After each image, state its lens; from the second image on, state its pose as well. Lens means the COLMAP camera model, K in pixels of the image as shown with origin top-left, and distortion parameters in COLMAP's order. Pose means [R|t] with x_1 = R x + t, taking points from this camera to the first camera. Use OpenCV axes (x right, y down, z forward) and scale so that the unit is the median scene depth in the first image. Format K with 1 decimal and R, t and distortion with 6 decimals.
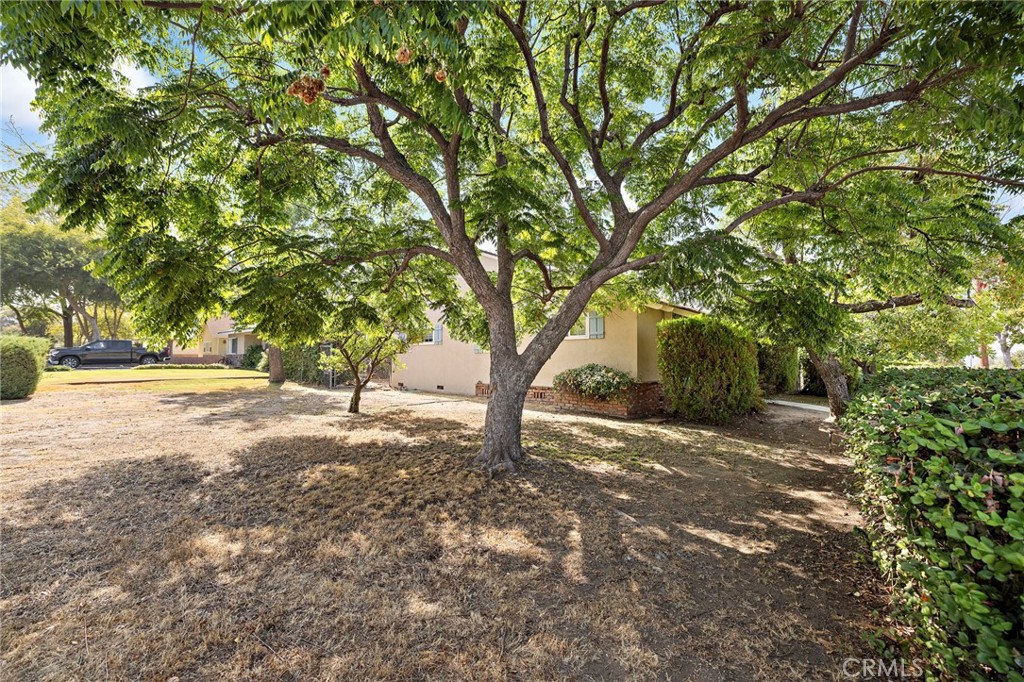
lens RADIAL K [[412.2, 0, 512.5], [0, 412.2, 340.9], [0, 0, 1]] dist [-0.000624, -0.000009]
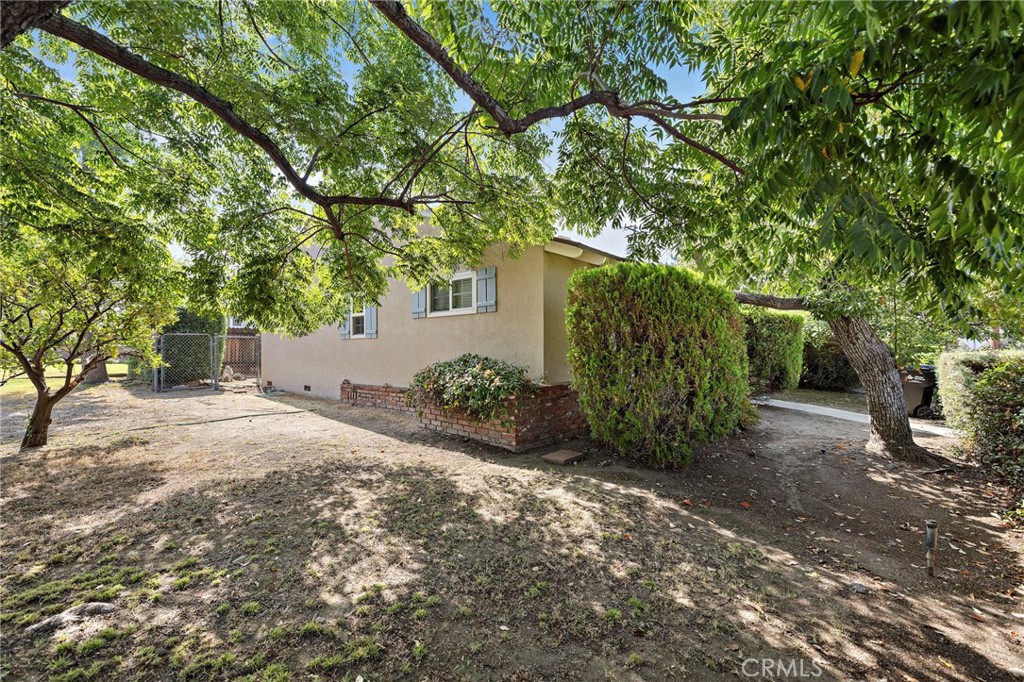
lens RADIAL K [[412.2, 0, 511.3], [0, 412.2, 342.9], [0, 0, 1]] dist [-0.000624, -0.000009]
pose [[0.999594, -0.012965, 0.025376, 0.255110], [0.012052, 0.999286, 0.035812, 0.020675], [-0.025822, -0.035492, 0.999036, 0.438083]]
